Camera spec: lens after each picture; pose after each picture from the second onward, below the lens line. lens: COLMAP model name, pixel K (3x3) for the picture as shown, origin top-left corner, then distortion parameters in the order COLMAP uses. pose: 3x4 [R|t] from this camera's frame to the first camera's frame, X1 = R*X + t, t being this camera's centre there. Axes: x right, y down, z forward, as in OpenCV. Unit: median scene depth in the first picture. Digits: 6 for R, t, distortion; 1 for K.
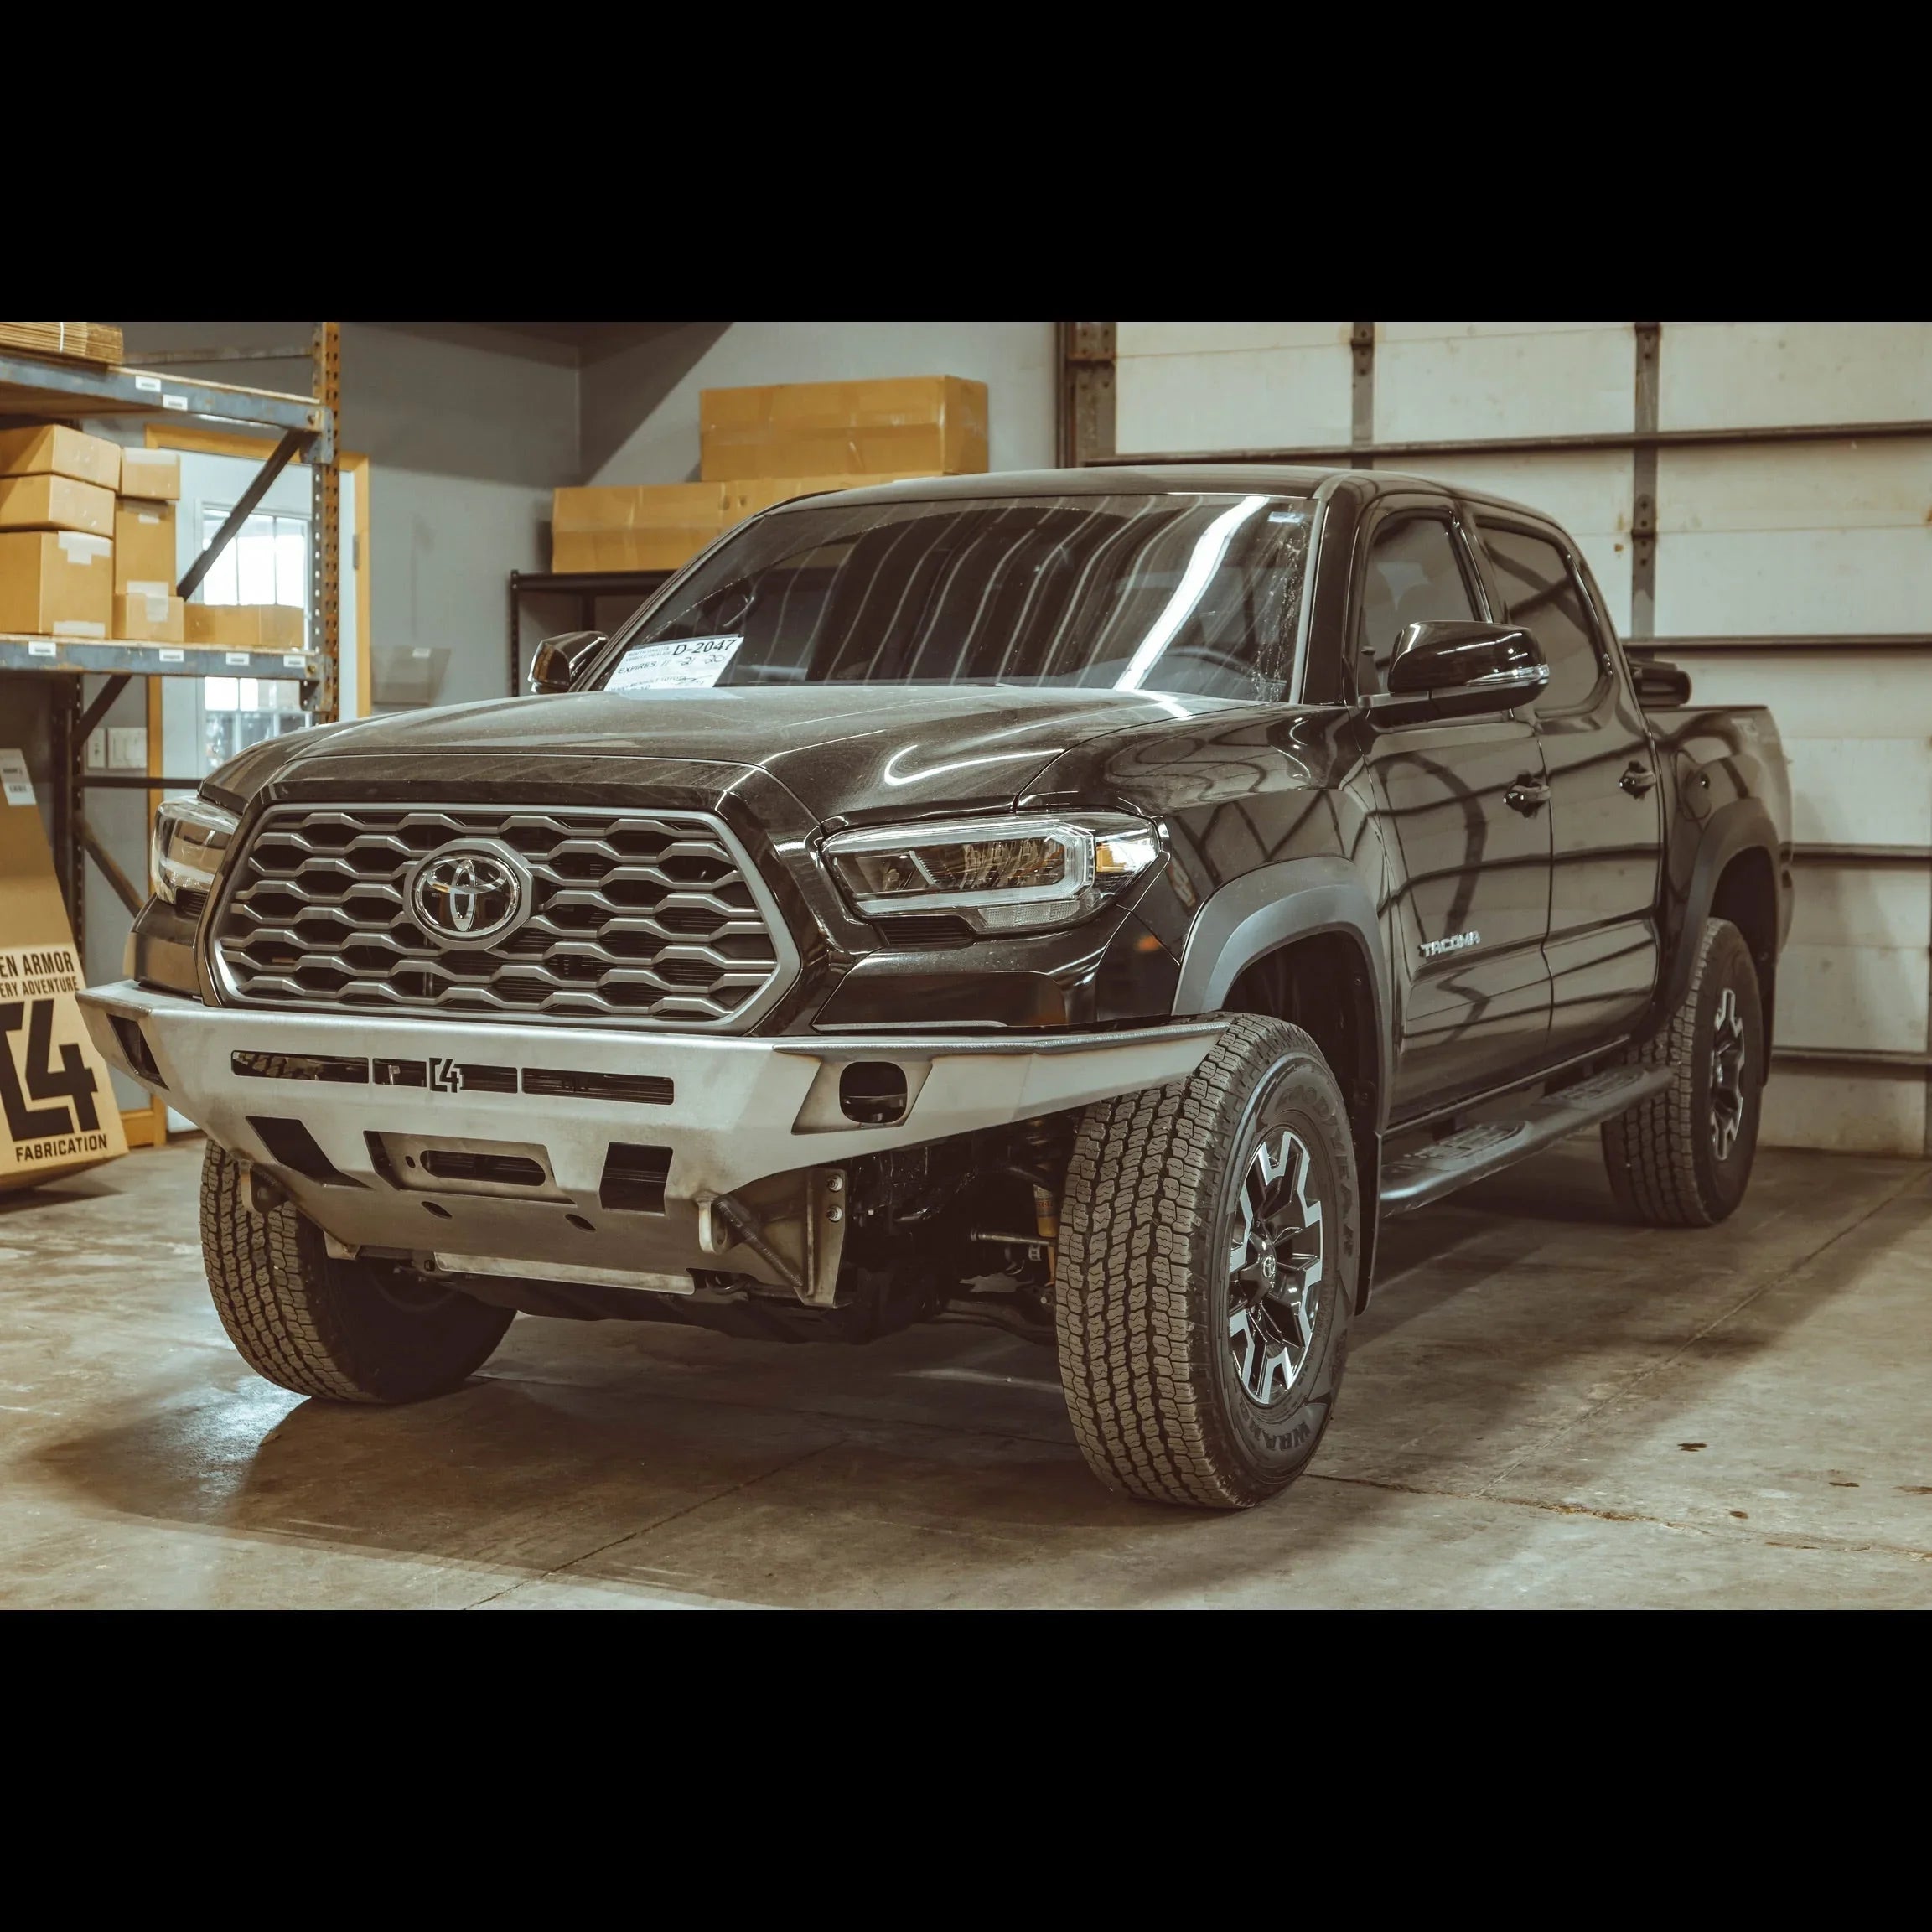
lens RADIAL K [[3122.6, 0, 966.0], [0, 3122.6, 966.0], [0, 0, 1]] dist [-0.012487, -0.008905]
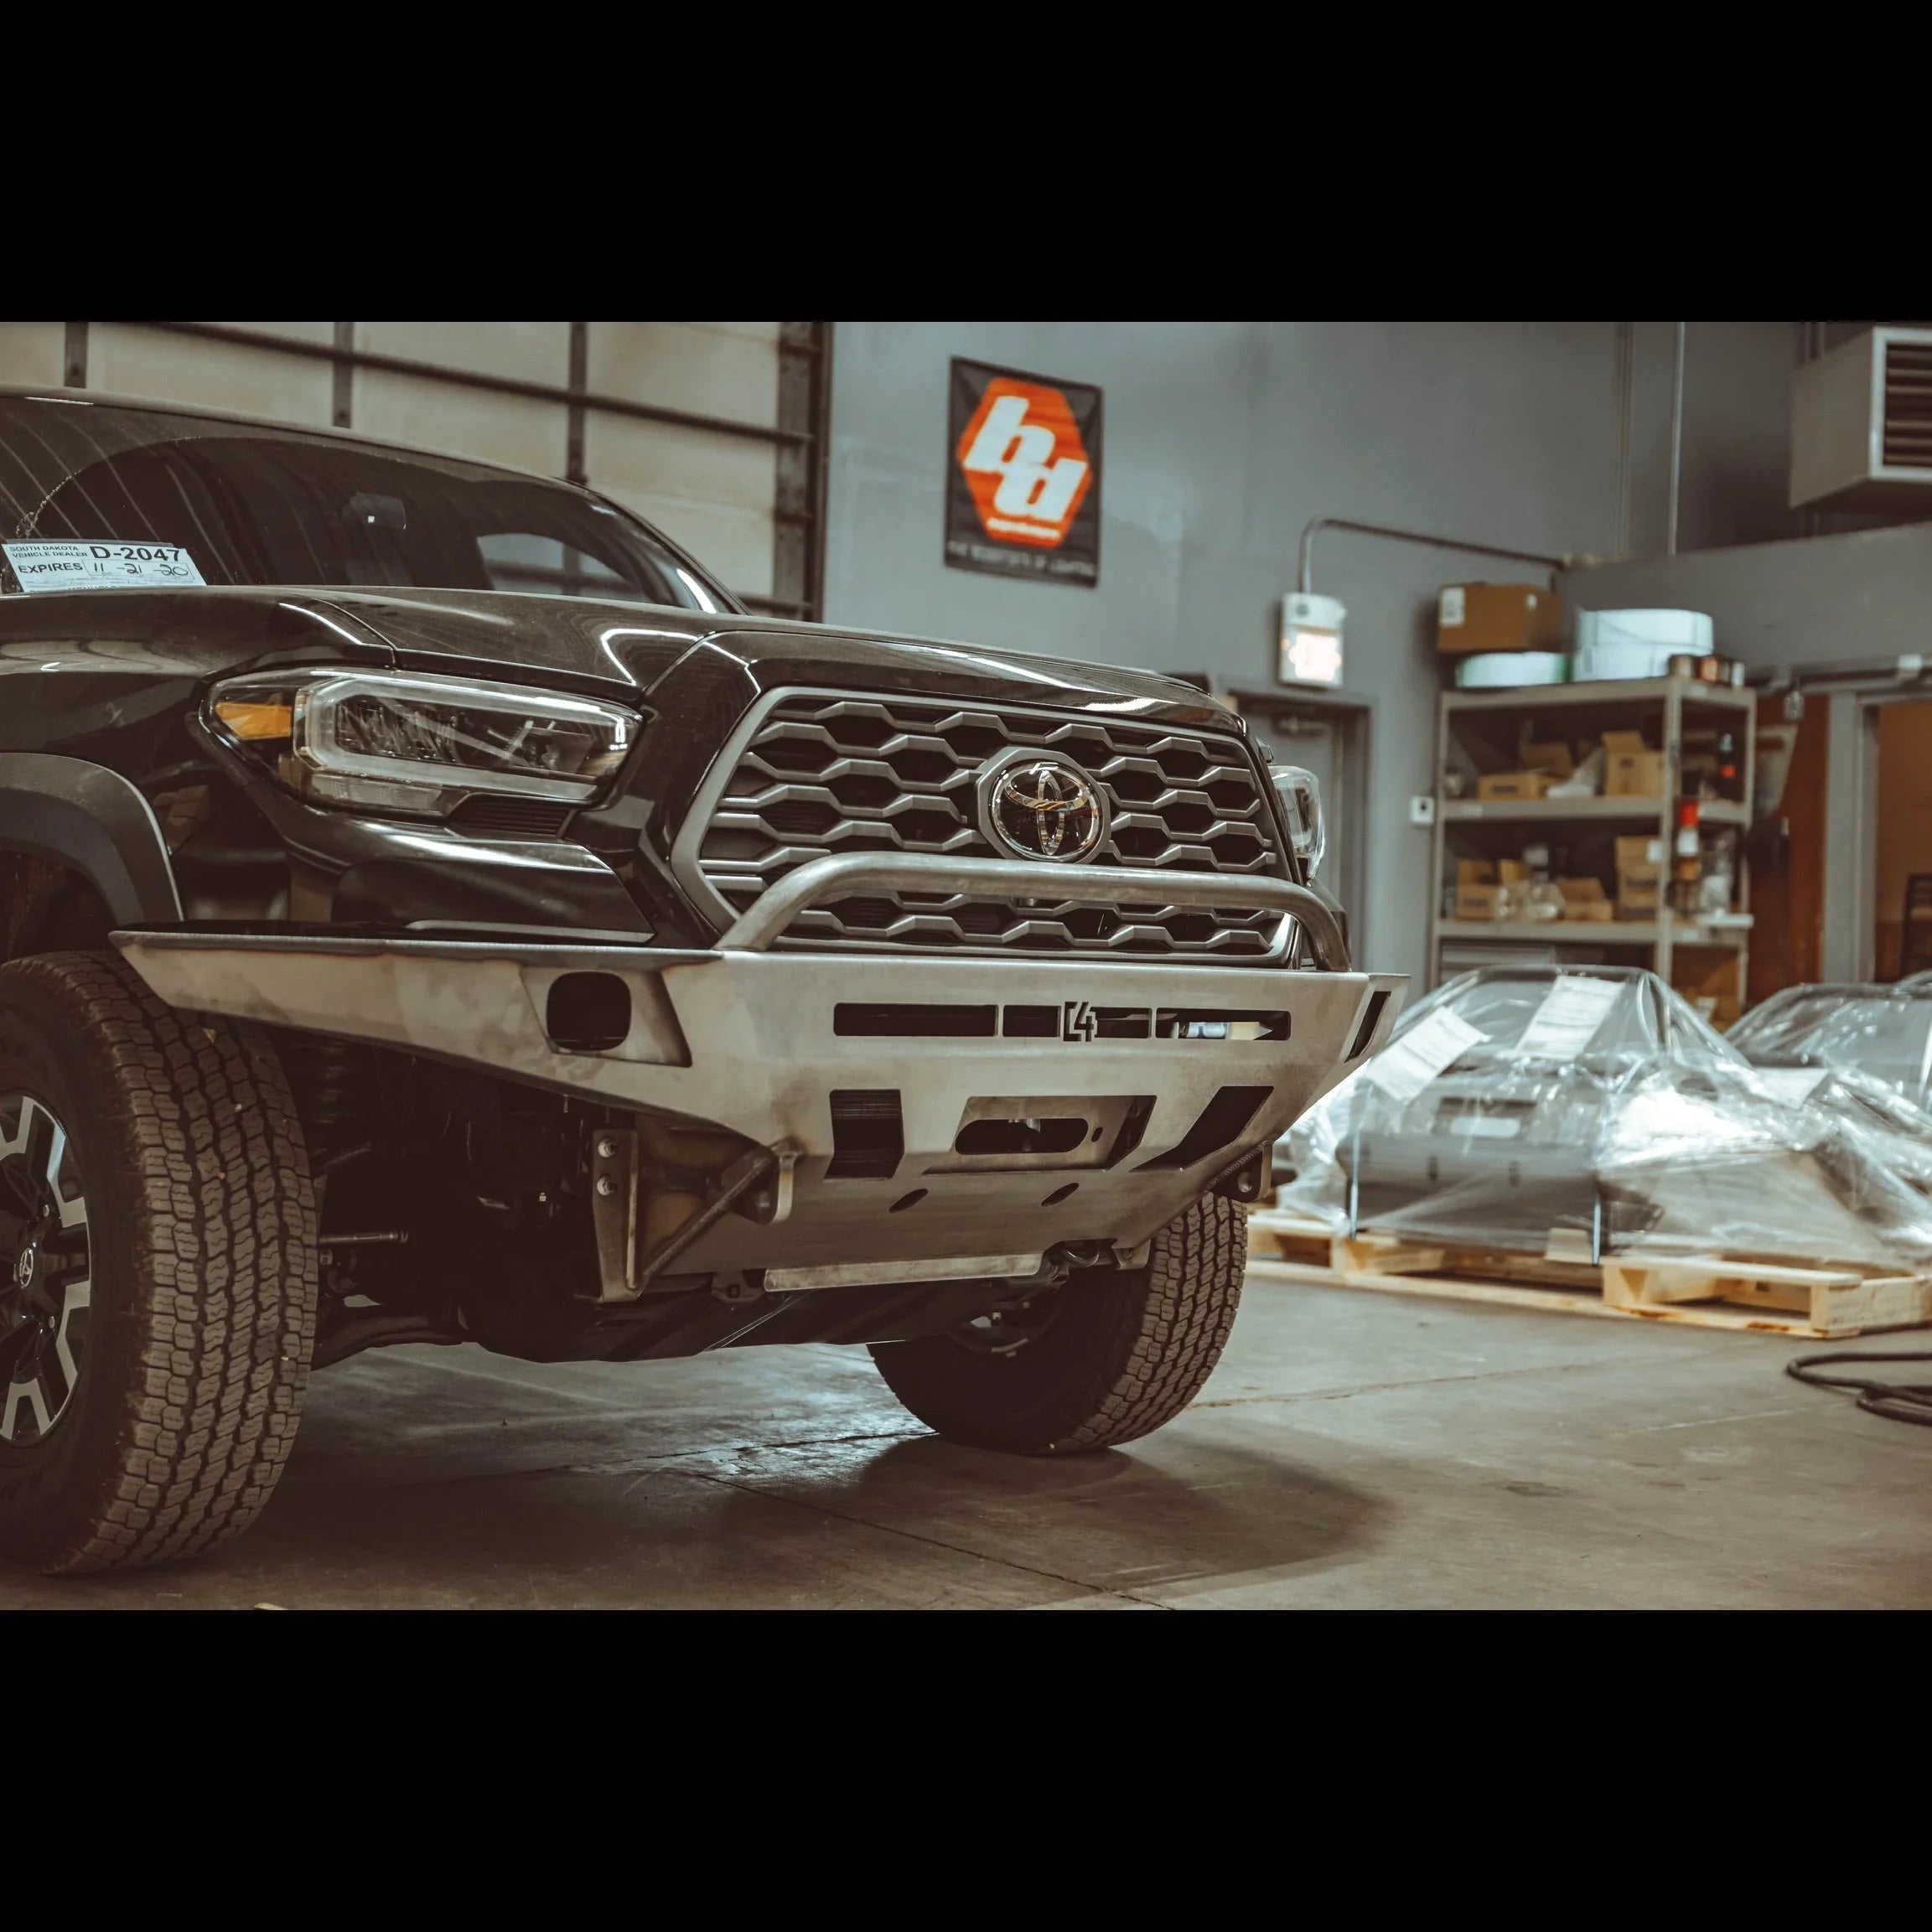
lens RADIAL K [[2829.7, 0, 966.0], [0, 2829.7, 966.0], [0, 0, 1]] dist [-0.001362, -0.024599]
pose [[0.382749, 0.008343, 0.923815, -0.856566], [0.043703, 0.998676, -0.027126, 0.038049], [-0.922818, 0.050756, 0.381878, 0.707240]]
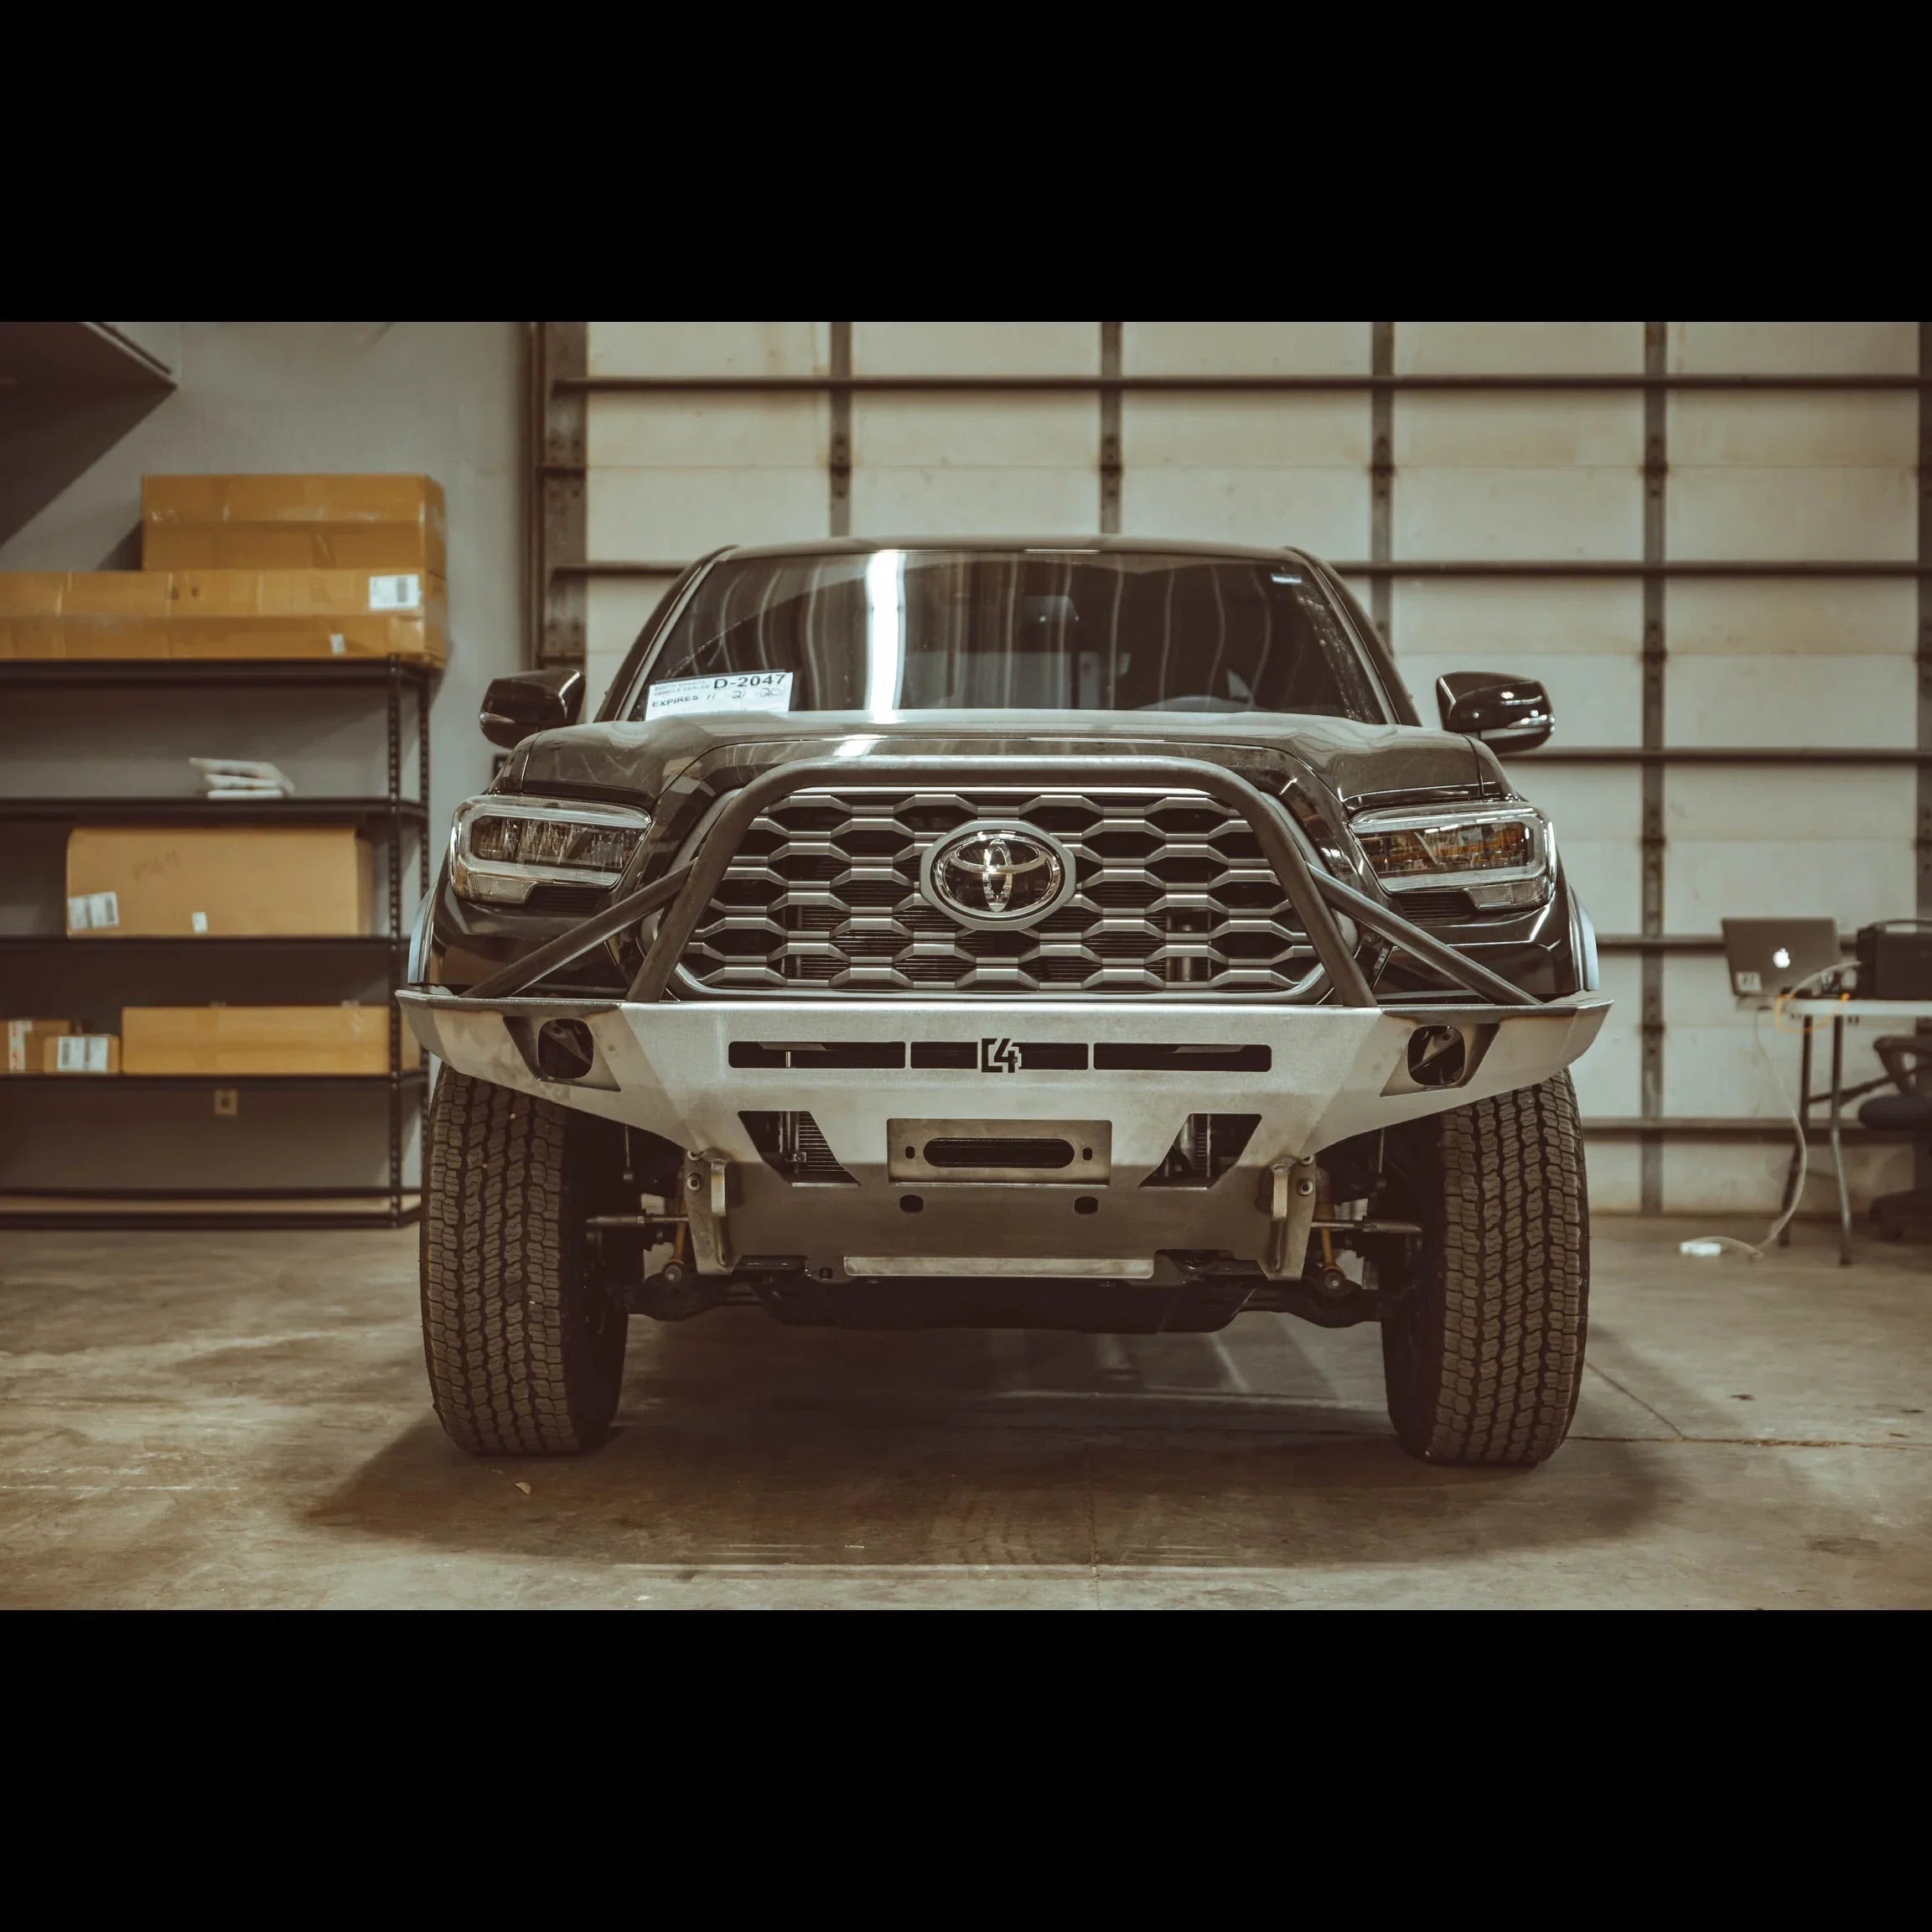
lens RADIAL K [[3012.1, 0, 958.5], [0, 3012.1, 968.5], [0, 0, 1]] dist [-0.004451, 0.011919]
pose [[0.907711, -0.005429, 0.419561, -0.556440], [0.030748, 0.998088, -0.053609, 0.056125], [-0.418468, 0.061562, 0.906143, 0.137236]]
